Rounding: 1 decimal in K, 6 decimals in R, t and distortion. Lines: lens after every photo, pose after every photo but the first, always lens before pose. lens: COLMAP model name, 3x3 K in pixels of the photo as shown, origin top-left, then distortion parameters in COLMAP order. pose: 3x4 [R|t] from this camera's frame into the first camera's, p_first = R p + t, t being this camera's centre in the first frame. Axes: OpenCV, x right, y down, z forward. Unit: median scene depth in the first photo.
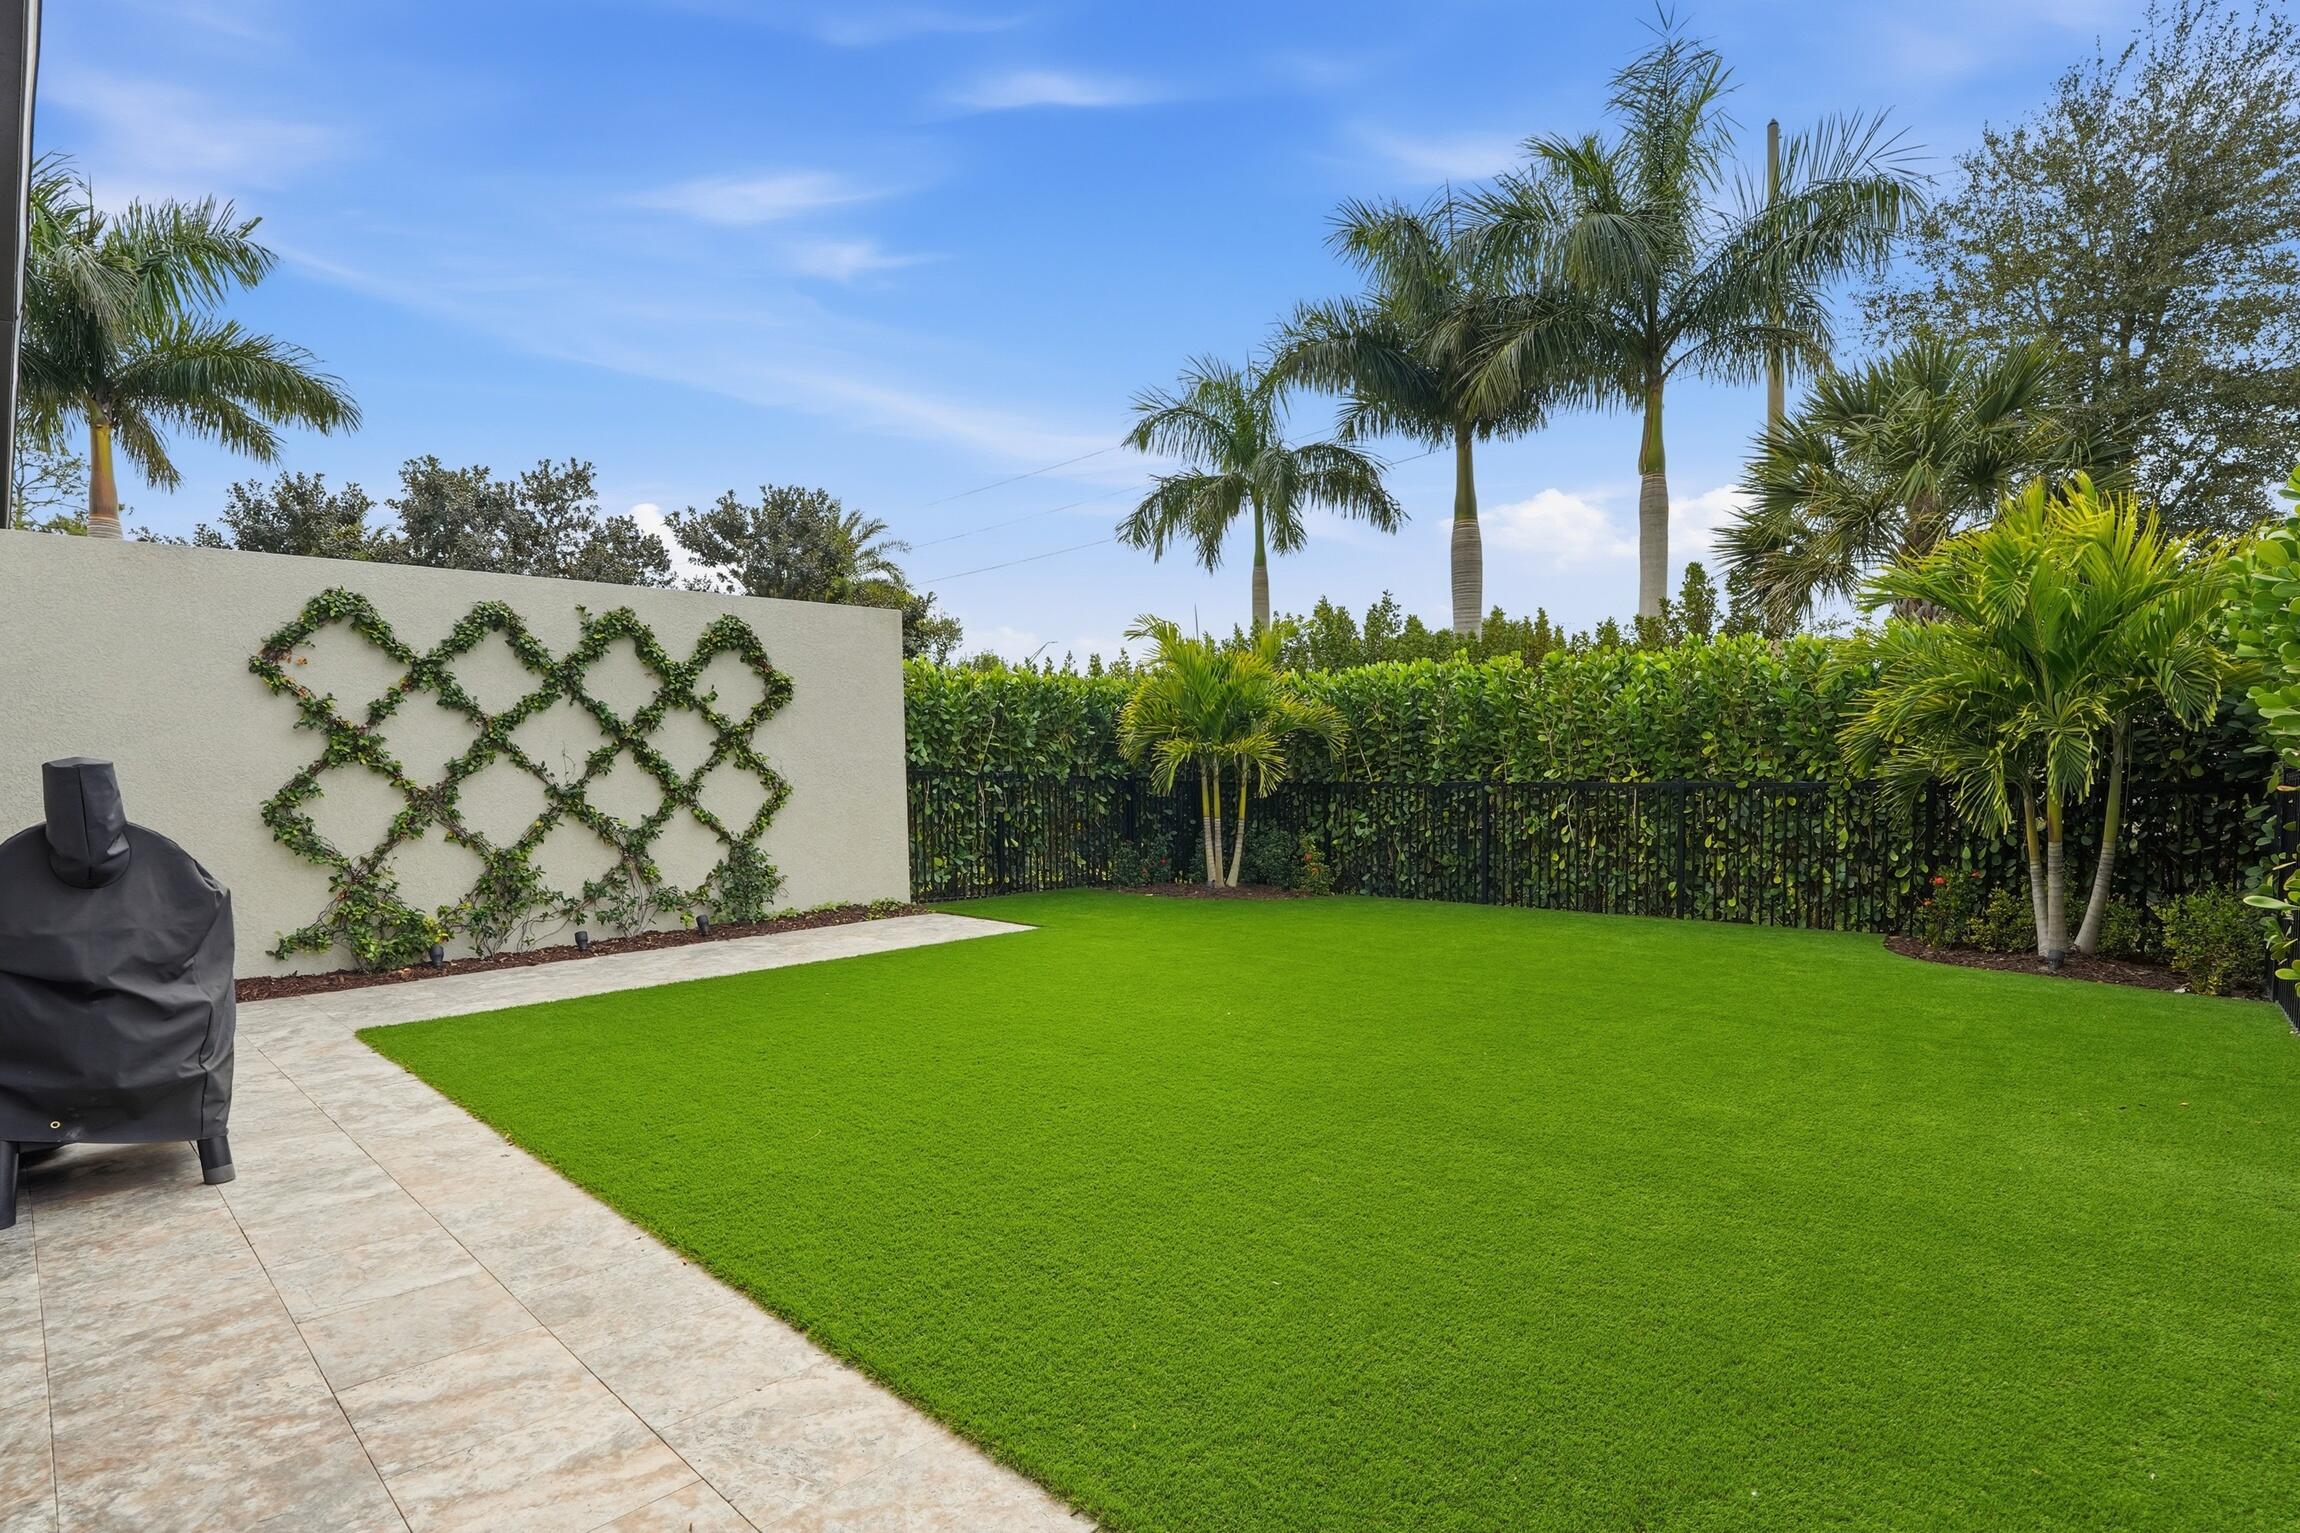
lens RADIAL K [[1115.6, 0, 1157.6], [0, 1115.6, 807.7], [0, 0, 1]] dist [-0.029660, 0.019001]
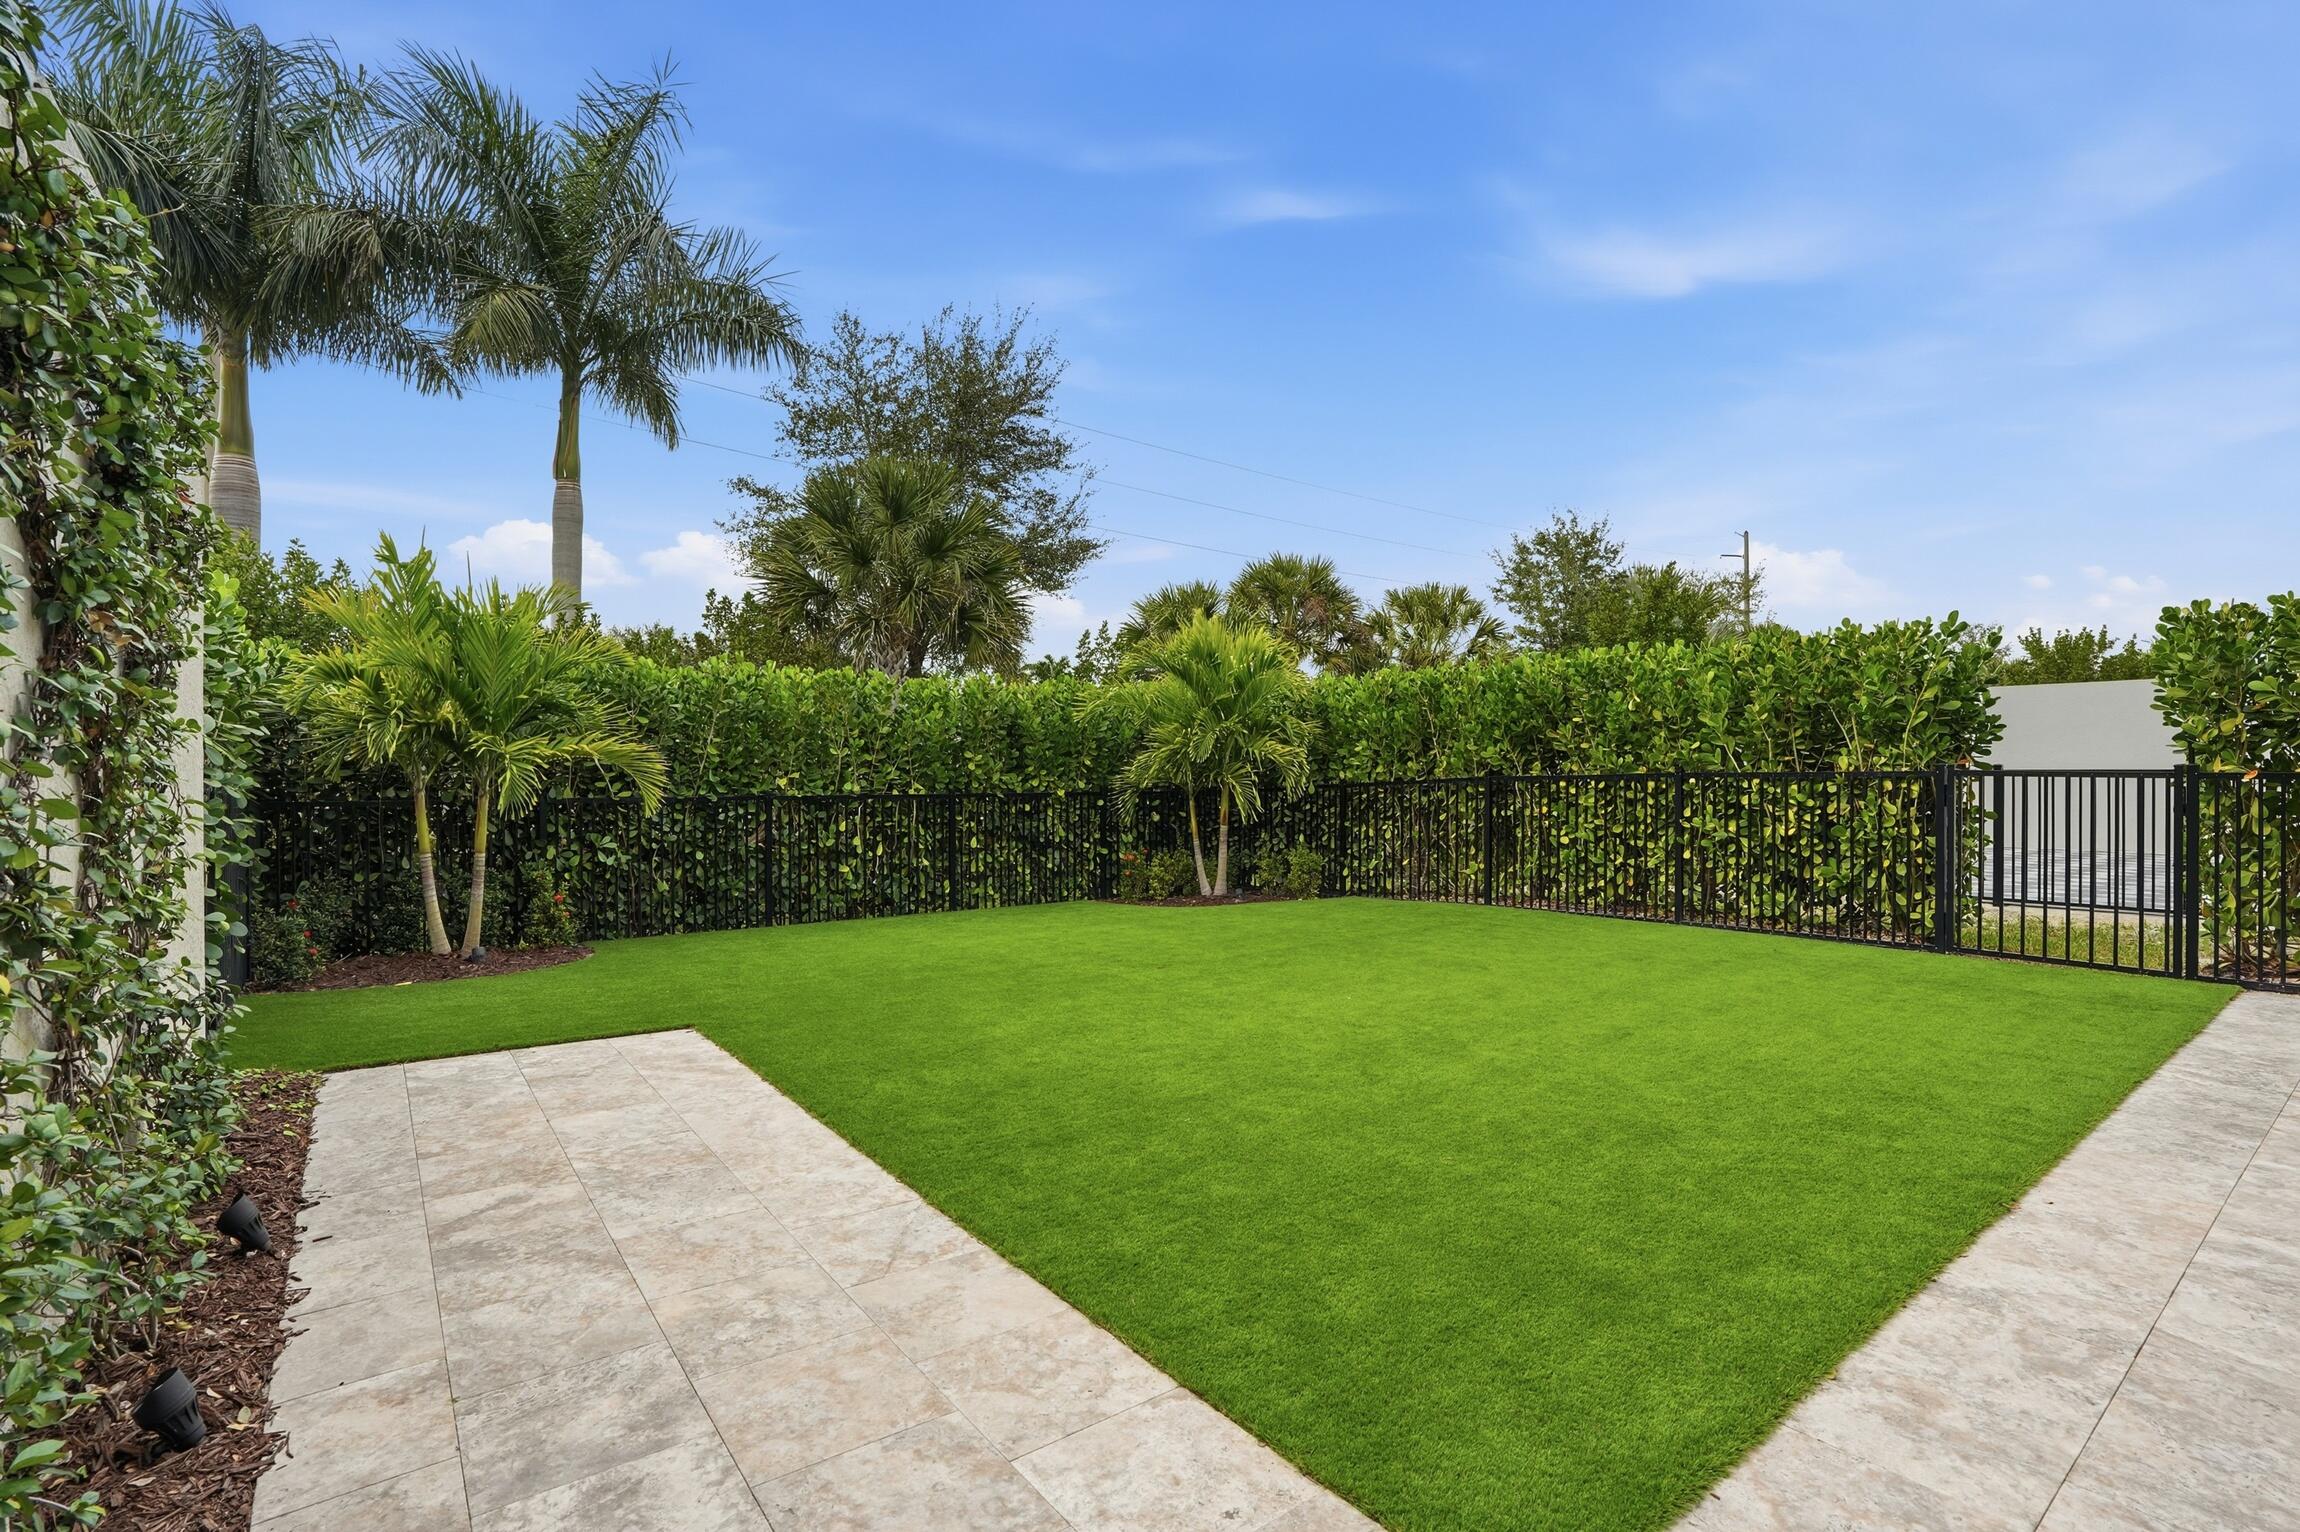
lens RADIAL K [[1078.0, 0, 1150.0], [0, 1078.0, 766.0], [0, 0, 1]] dist [-0.065686, 0.026683]
pose [[0.156337, 0.025774, 0.987367, -0.640987], [0.037607, 0.998779, -0.032027, -0.007949], [-0.986988, 0.042139, 0.155176, 0.663533]]
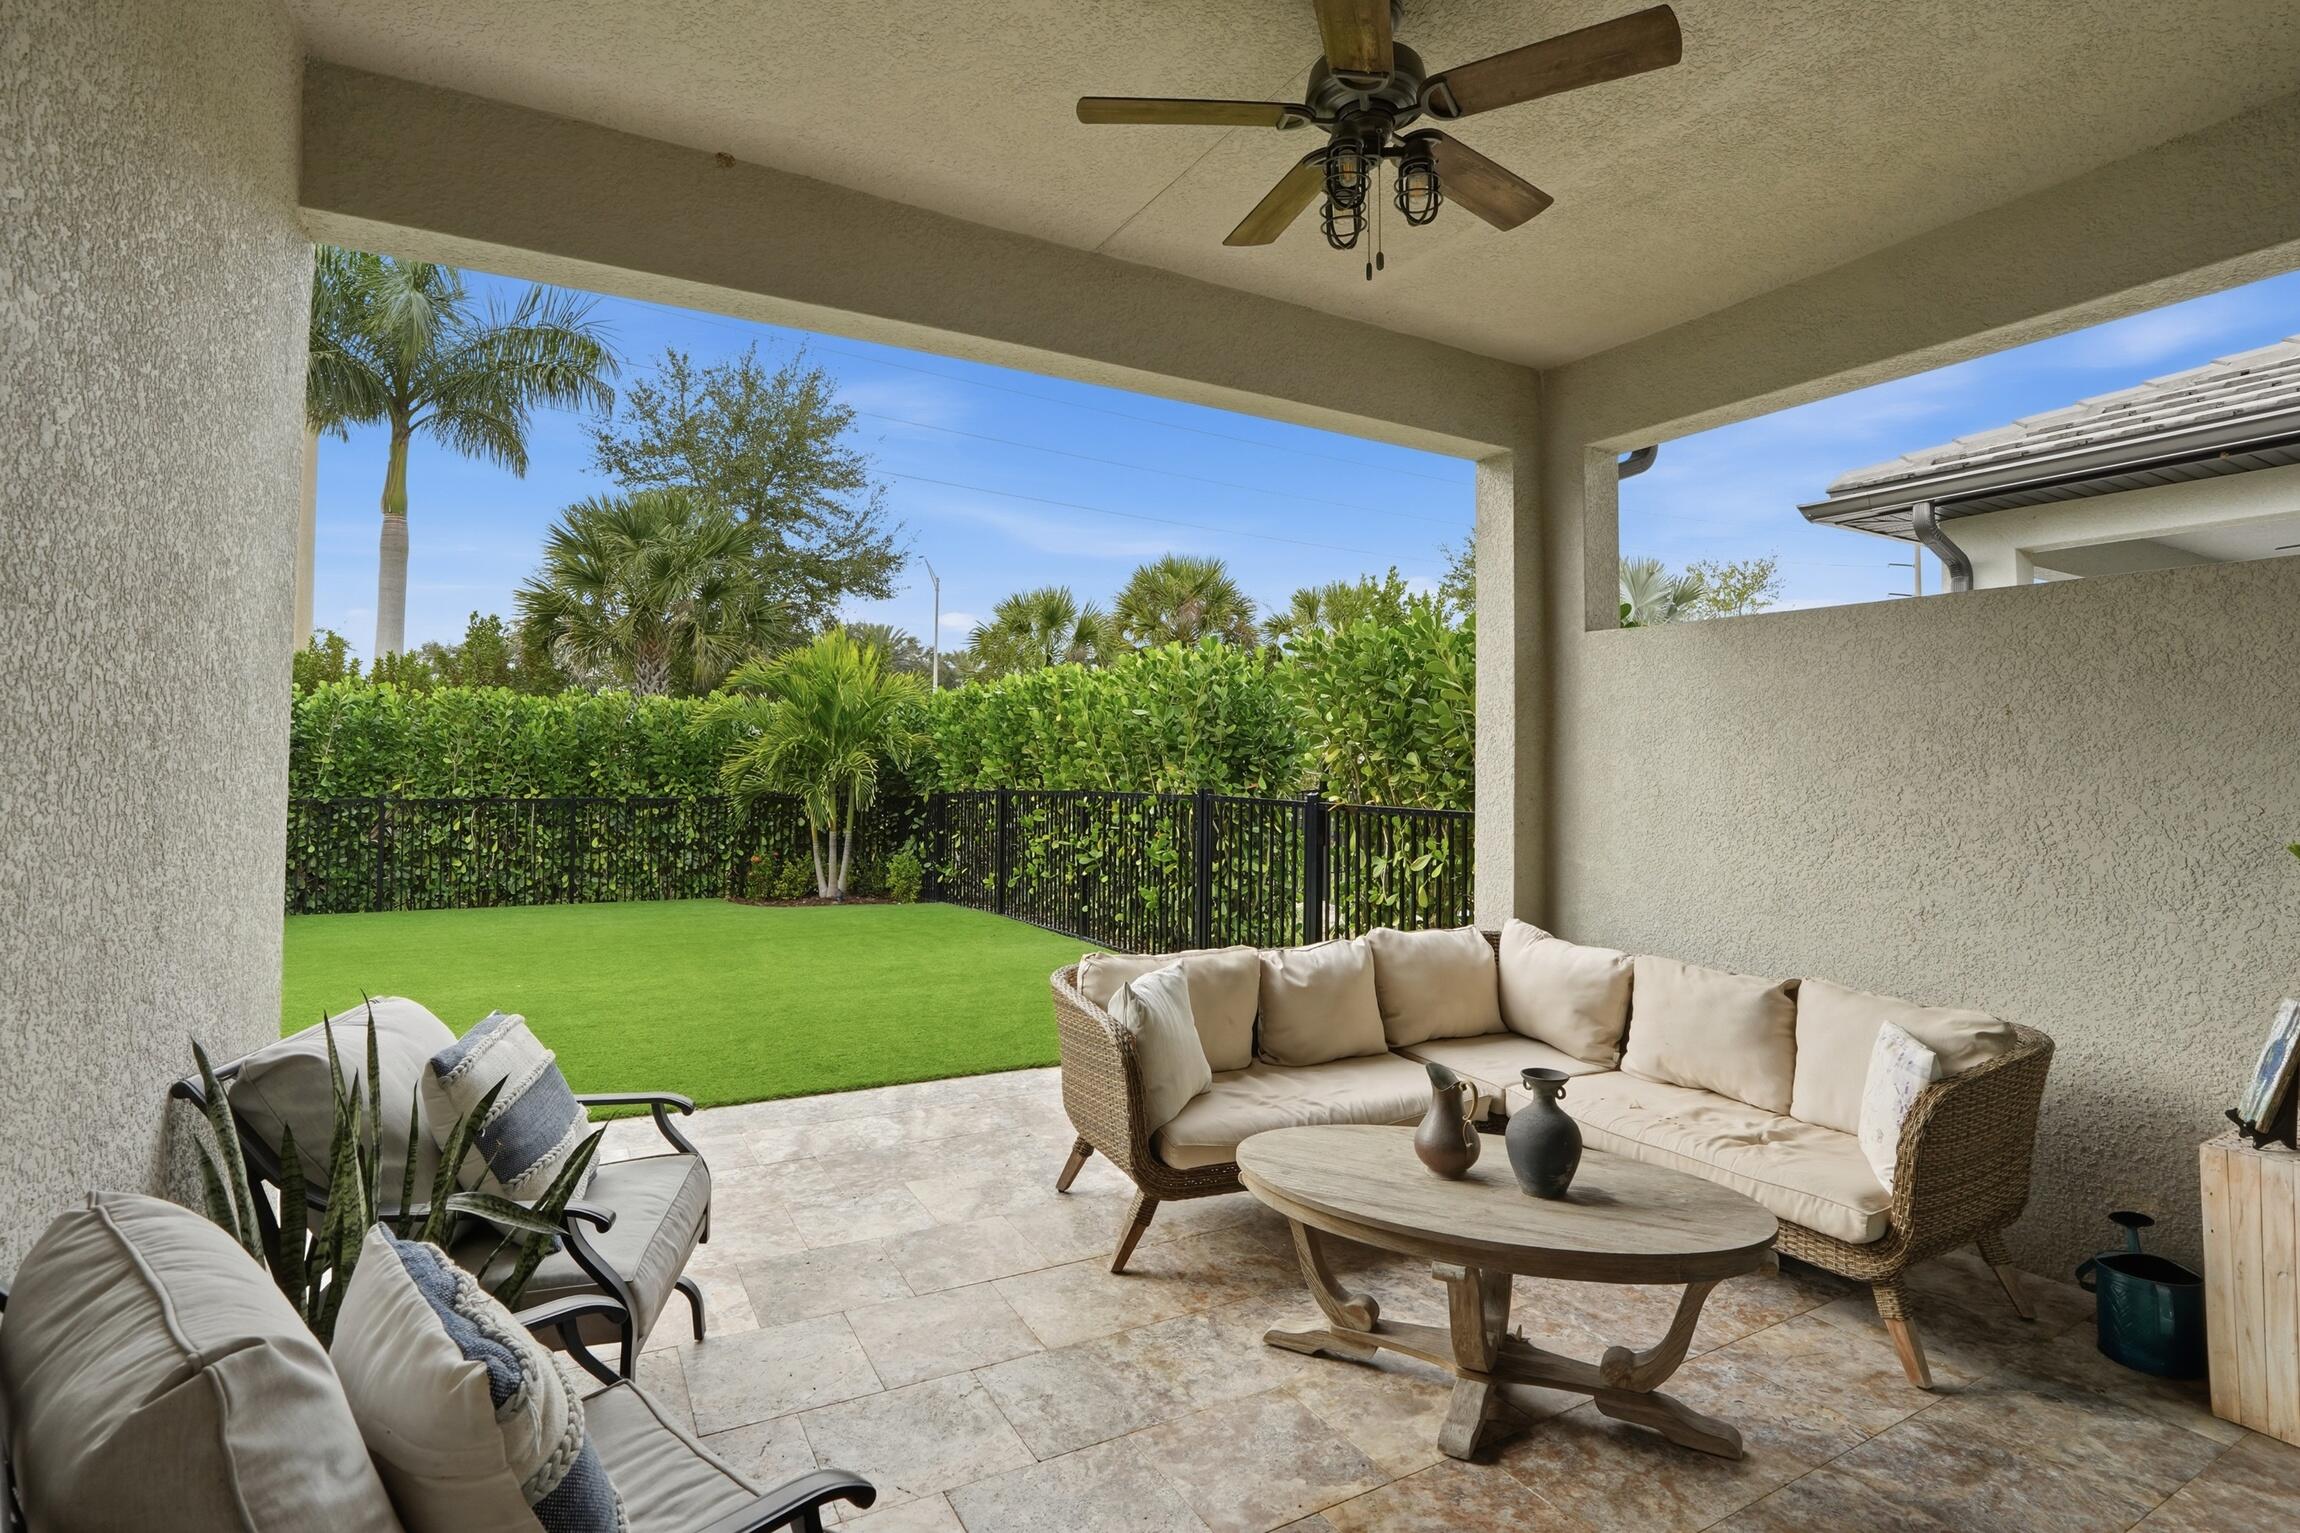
lens RADIAL K [[1109.6, 0, 1156.7], [0, 1109.6, 741.0], [0, 0, 1]] dist [-0.061013, 0.024418]
pose [[0.301415, 0.043064, 0.952520, -0.572725], [0.024127, 0.998315, -0.052769, -0.005730], [-0.953188, 0.038887, 0.299868, -0.033695]]
